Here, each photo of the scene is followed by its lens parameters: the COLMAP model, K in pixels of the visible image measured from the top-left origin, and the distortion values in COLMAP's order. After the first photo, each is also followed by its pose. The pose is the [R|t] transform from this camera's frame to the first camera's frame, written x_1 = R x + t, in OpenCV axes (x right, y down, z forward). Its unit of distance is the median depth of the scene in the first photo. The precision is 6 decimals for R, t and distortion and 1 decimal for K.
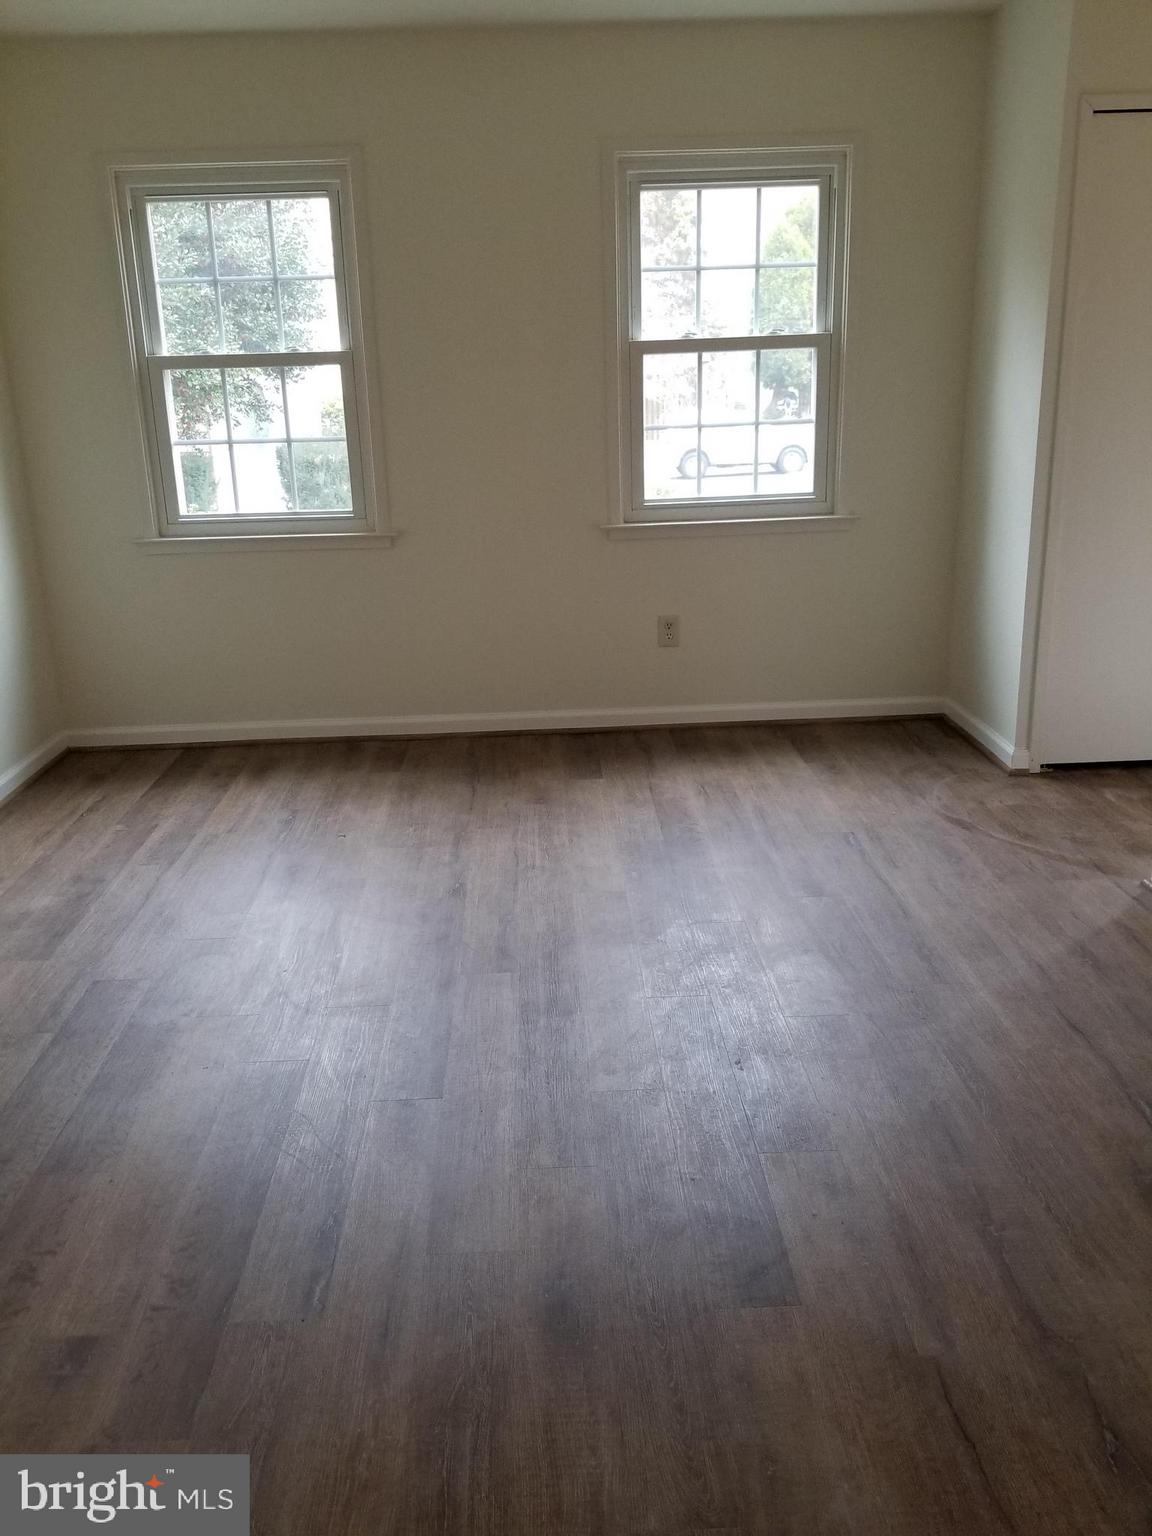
lens RADIAL K [[1233.1, 0, 573.8], [0, 1233.1, 725.5], [0, 0, 1]] dist [0.031734, -0.003729]
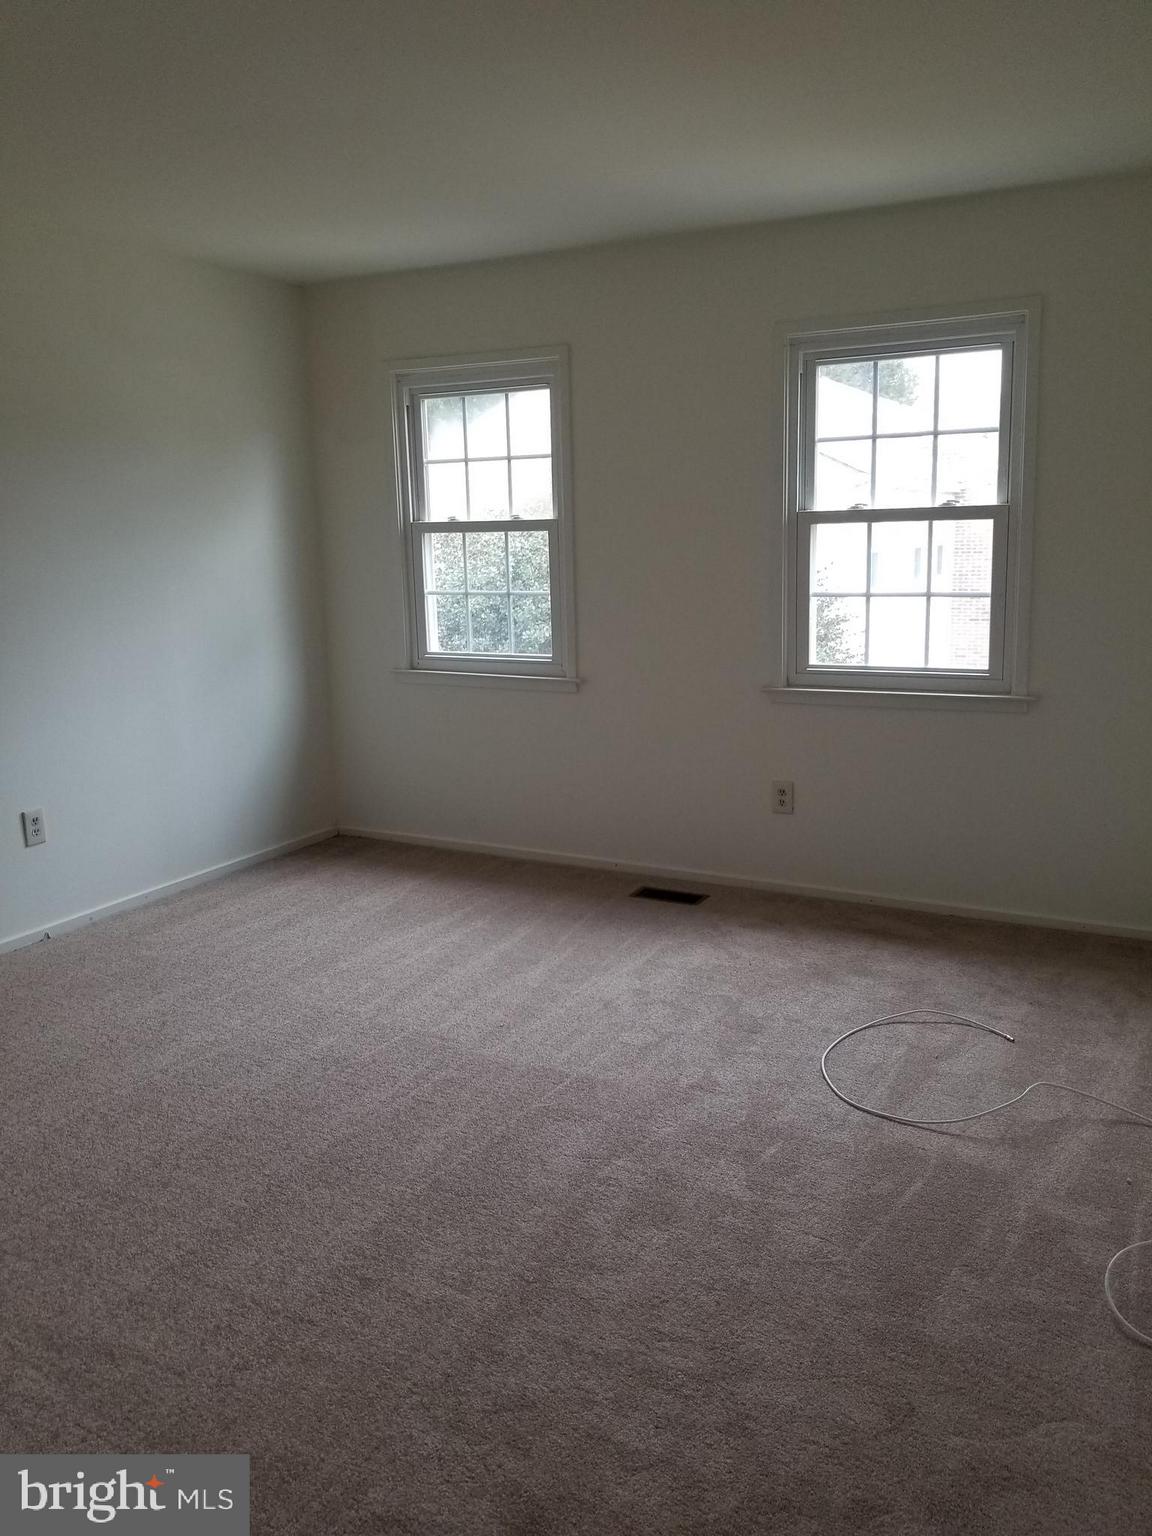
lens RADIAL K [[1286.2, 0, 576.0], [0, 1286.2, 768.0], [0, 0, 1]] dist [0.067129, 0.001448]
pose [[0.864167, 0.106451, -0.491816, 0.427629], [-0.151168, 0.987142, -0.051955, -0.018403], [0.479962, 0.119244, 0.869148, 0.011444]]
